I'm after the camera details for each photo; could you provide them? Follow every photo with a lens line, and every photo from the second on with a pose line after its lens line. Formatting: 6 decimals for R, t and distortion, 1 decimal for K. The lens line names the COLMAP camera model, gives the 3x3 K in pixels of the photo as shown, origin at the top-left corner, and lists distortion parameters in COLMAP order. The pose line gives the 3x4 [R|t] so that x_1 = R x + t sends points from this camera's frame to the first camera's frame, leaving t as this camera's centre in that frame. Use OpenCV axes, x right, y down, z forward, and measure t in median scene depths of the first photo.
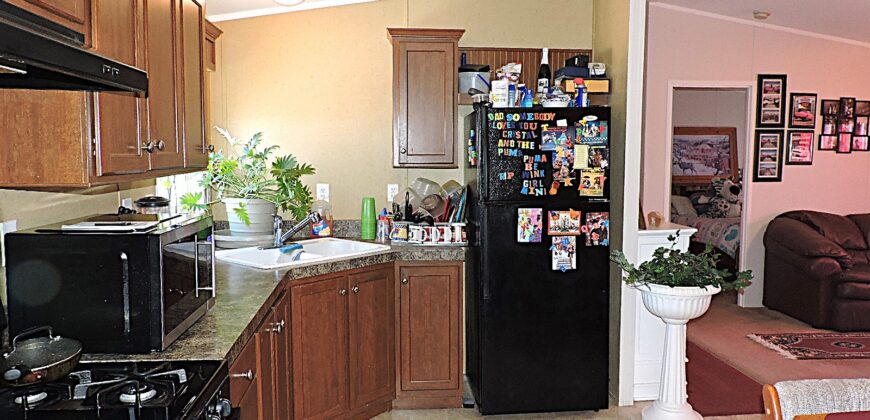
lens RADIAL K [[620.9, 0, 435.0], [0, 620.9, 210.0], [0, 0, 1]] dist [-0.004723, -0.002036]
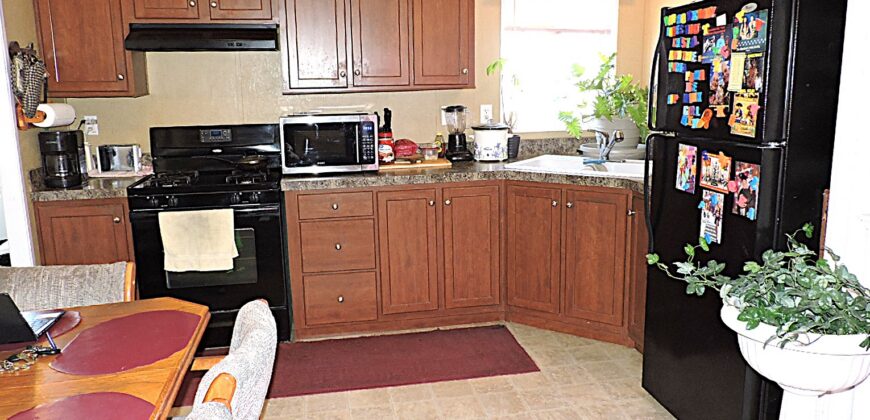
lens RADIAL K [[673.7, 0, 435.0], [0, 673.7, 210.0], [0, 0, 1]] dist [-0.021005, 0.006685]
pose [[0.078598, 0.189934, -0.978646, 0.908419], [-0.062988, 0.980667, 0.185267, -0.054987], [0.994915, 0.047081, 0.089042, 0.639088]]
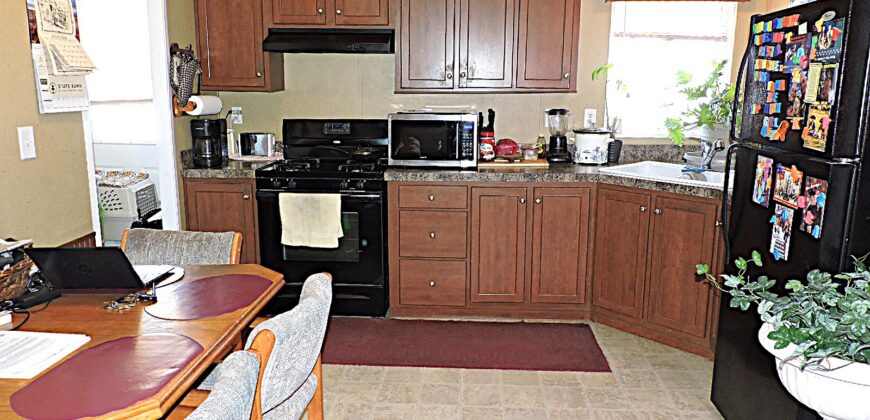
lens RADIAL K [[643.3, 0, 425.8], [0, 643.3, 210.2], [0, 0, 1]] dist [-0.024553, 0.002203]
pose [[-0.169451, 0.193467, -0.966363, 0.925795], [-0.083760, 0.974168, 0.209717, -0.063471], [0.981973, 0.116479, -0.148869, 0.735476]]
